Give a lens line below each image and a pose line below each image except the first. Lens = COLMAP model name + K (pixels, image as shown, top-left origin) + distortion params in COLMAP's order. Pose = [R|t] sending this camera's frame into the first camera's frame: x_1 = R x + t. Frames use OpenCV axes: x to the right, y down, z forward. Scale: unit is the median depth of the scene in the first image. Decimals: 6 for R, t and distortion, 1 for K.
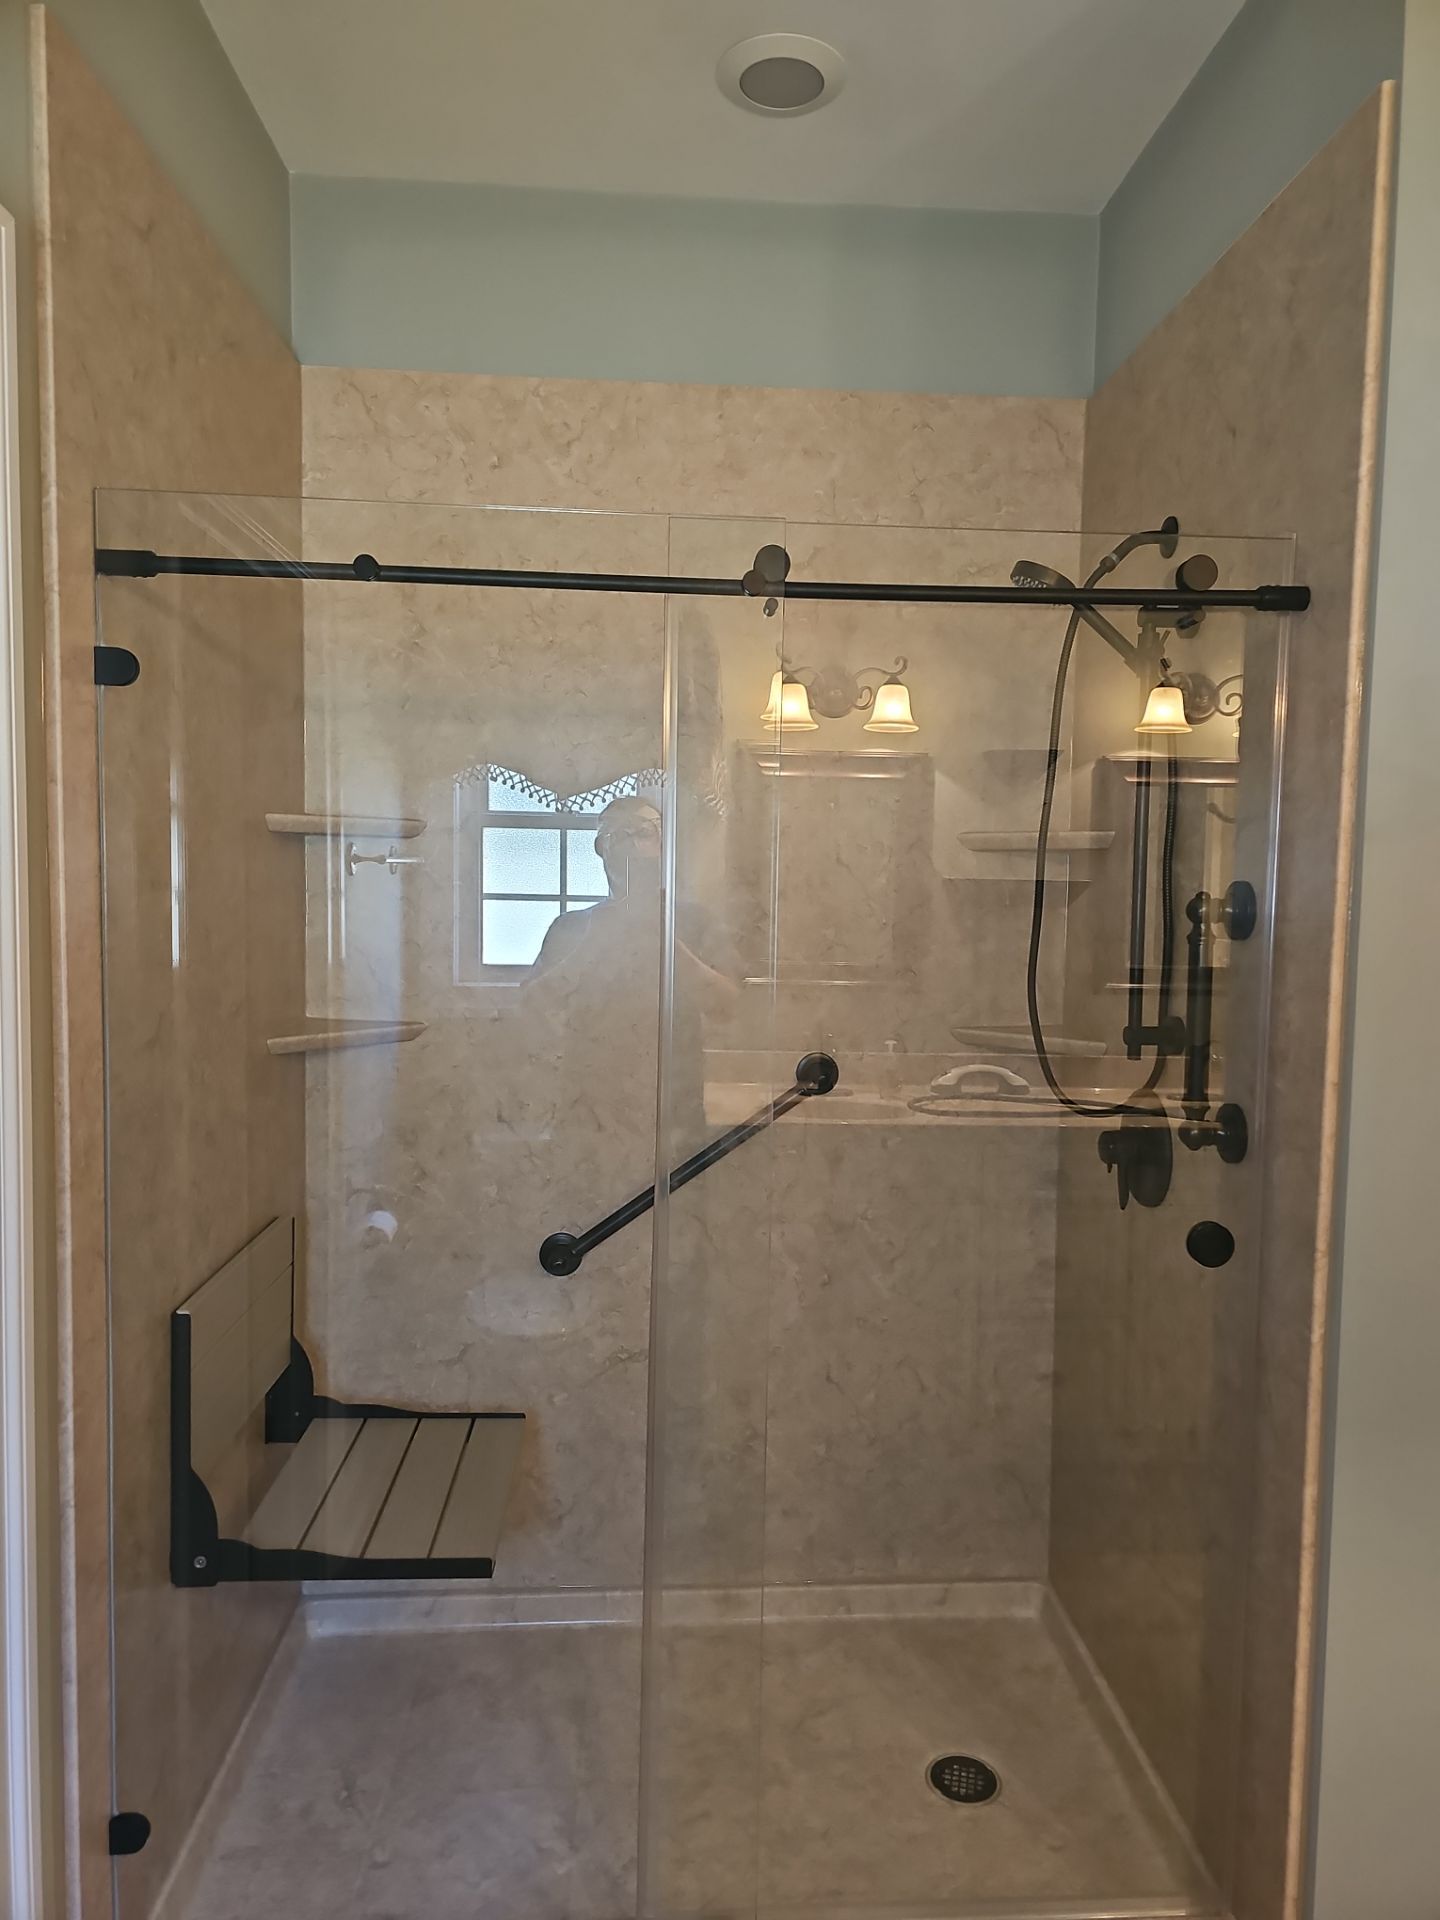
lens RADIAL K [[1247.3, 0, 740.5], [0, 1247.3, 955.0], [0, 0, 1]] dist [0.073451, -0.063549]
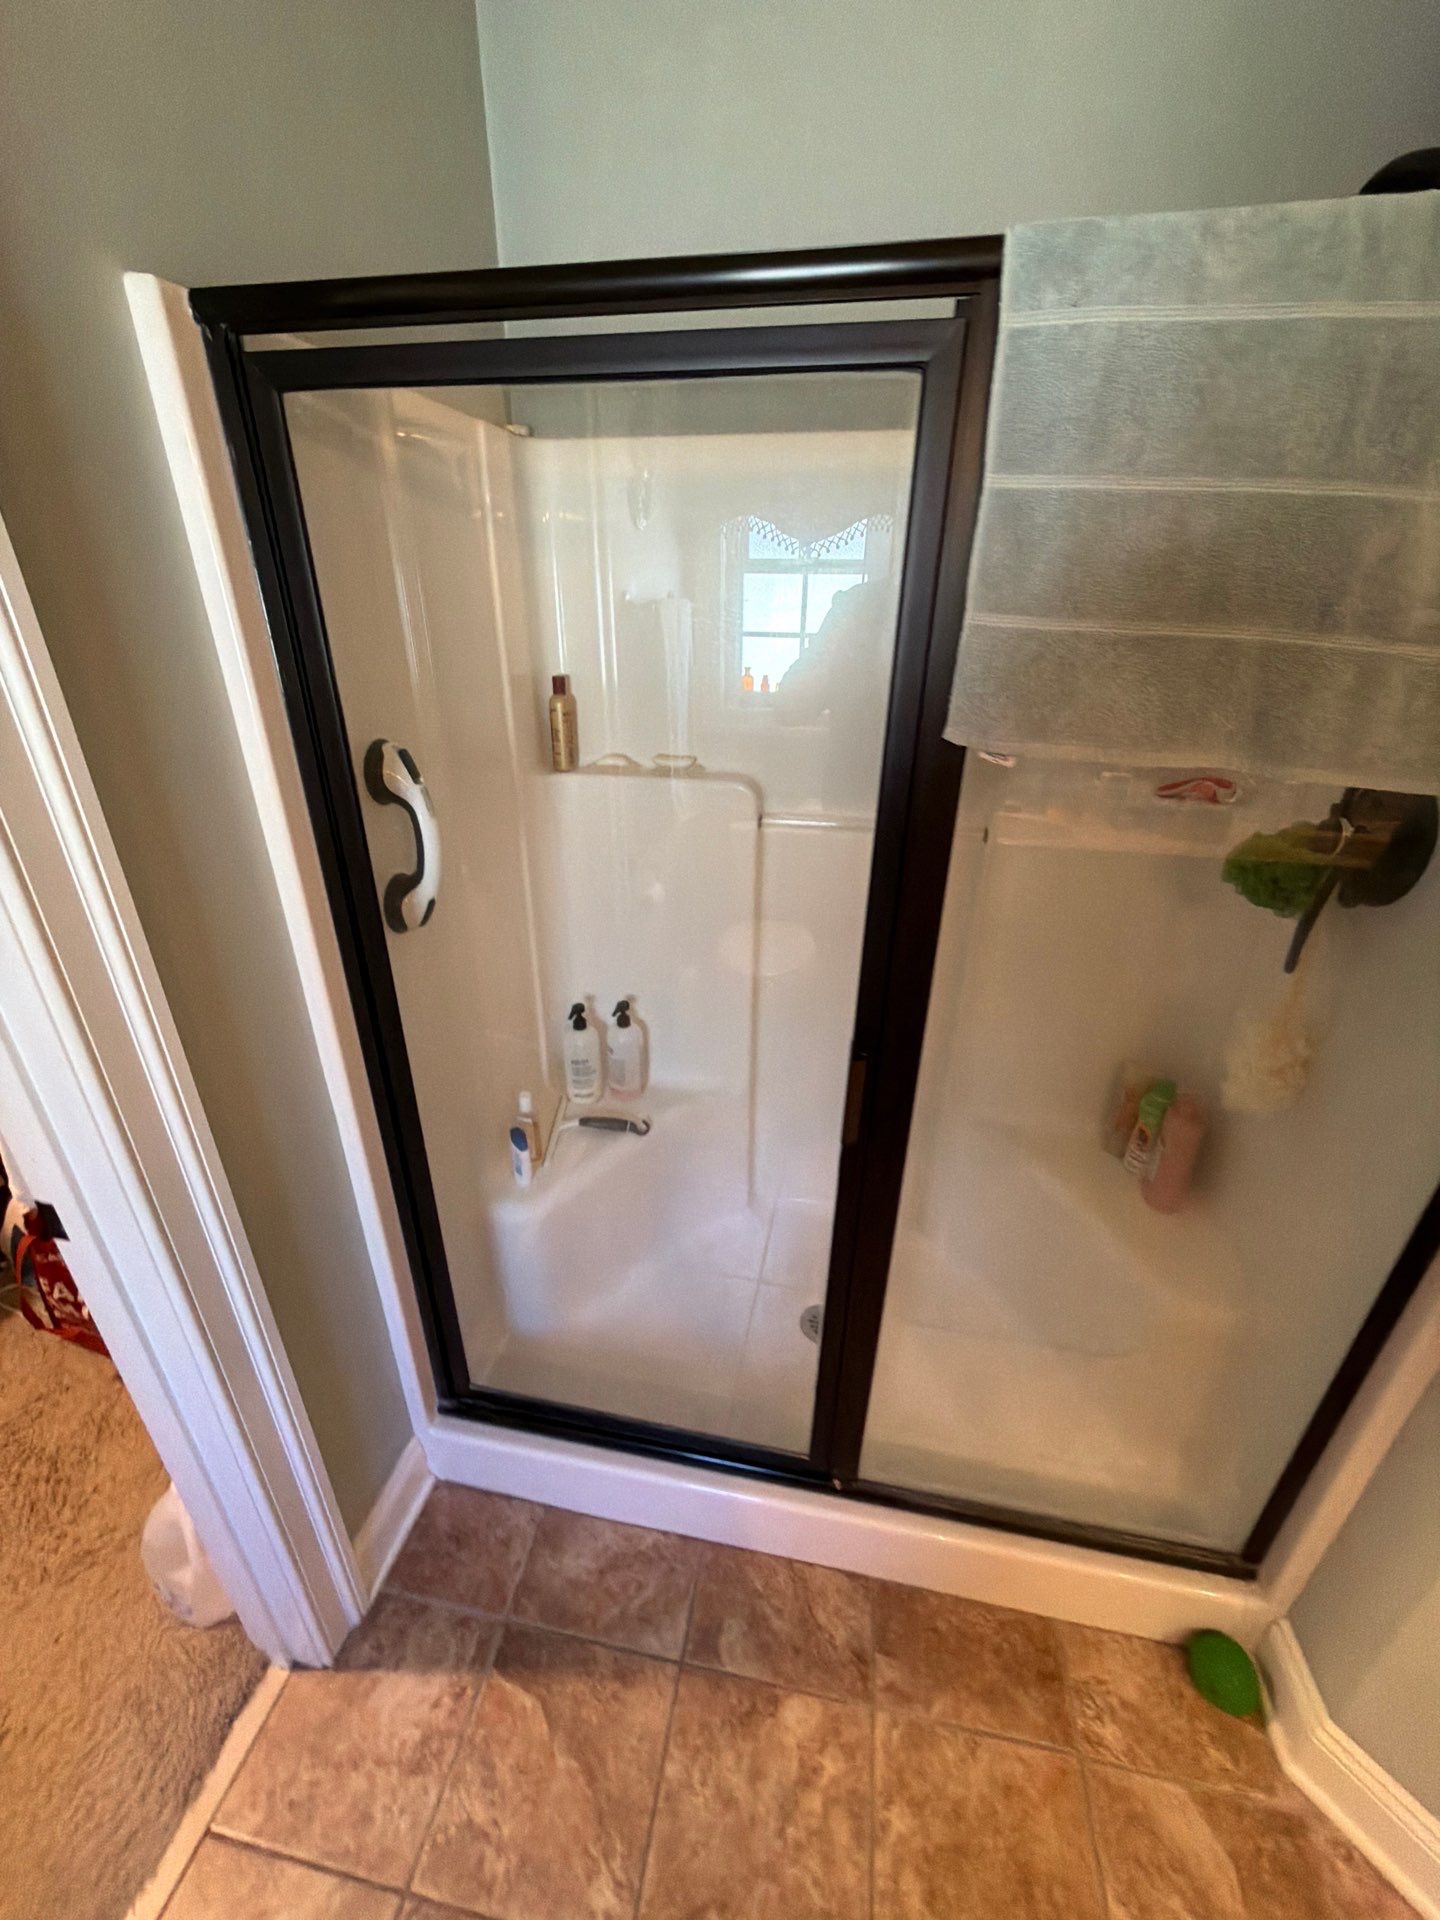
lens RADIAL K [[758.6, 0, 723.5], [0, 758.6, 959.5], [0, 0, 1]] dist [-0.001377, 0.000242]
pose [[0.968546, 0.102143, -0.226903, 0.000539], [-0.012492, 0.930675, 0.365633, -0.036782], [0.248520, -0.351298, 0.902678, 0.324712]]
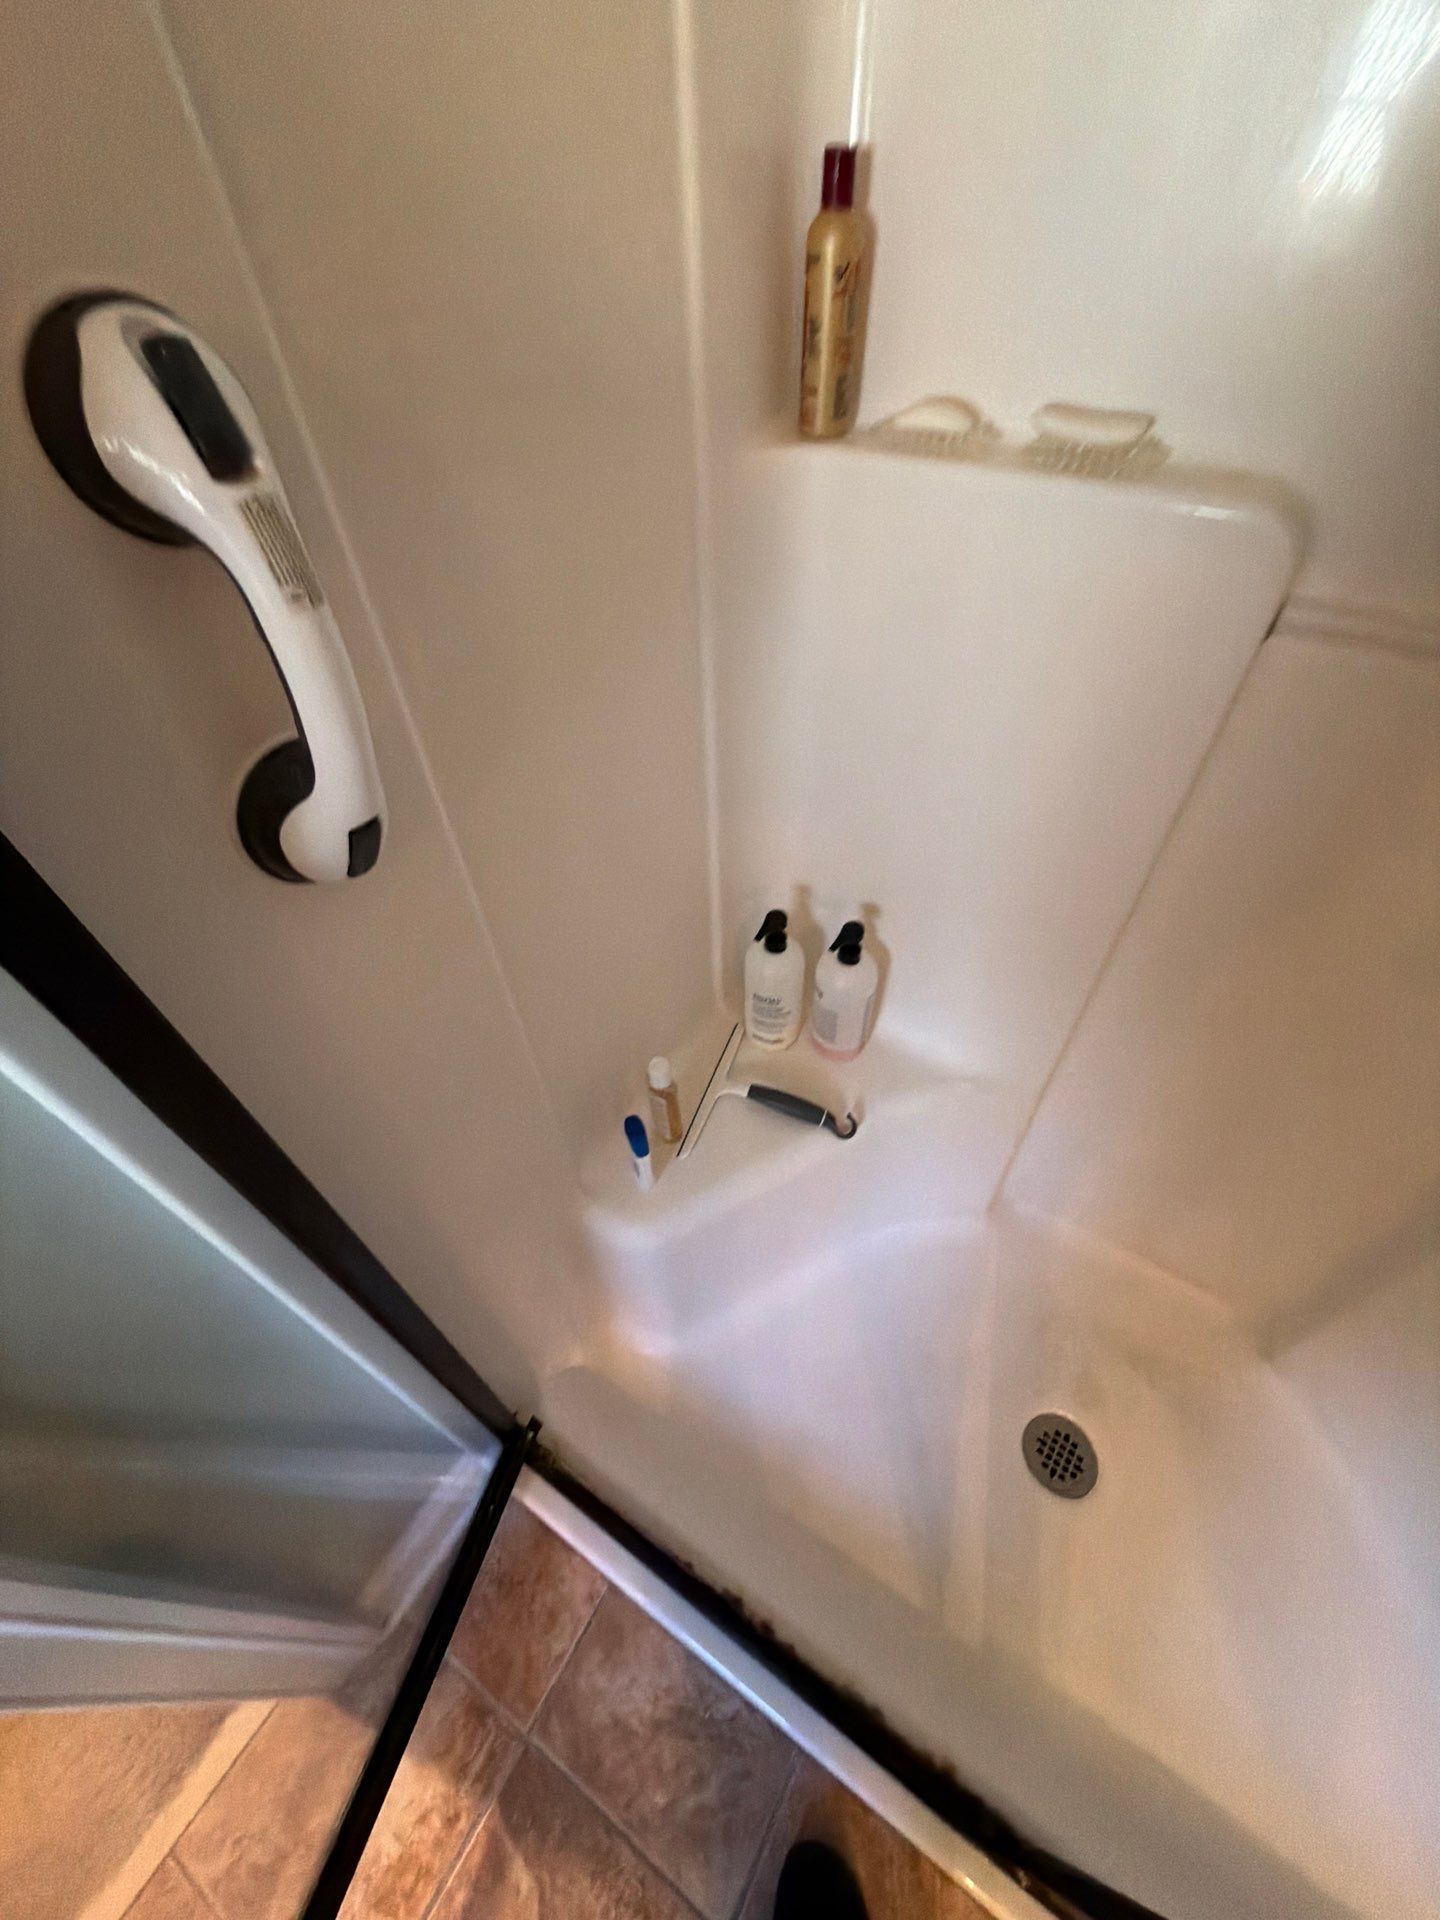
lens RADIAL K [[758.6, 0, 723.5], [0, 758.6, 959.5], [0, 0, 1]] dist [-0.001377, 0.000242]
pose [[0.805730, 0.404380, -0.432753, -0.129128], [-0.003332, 0.733737, 0.679426, 0.004926], [0.592273, -0.545992, 0.592542, 0.656718]]
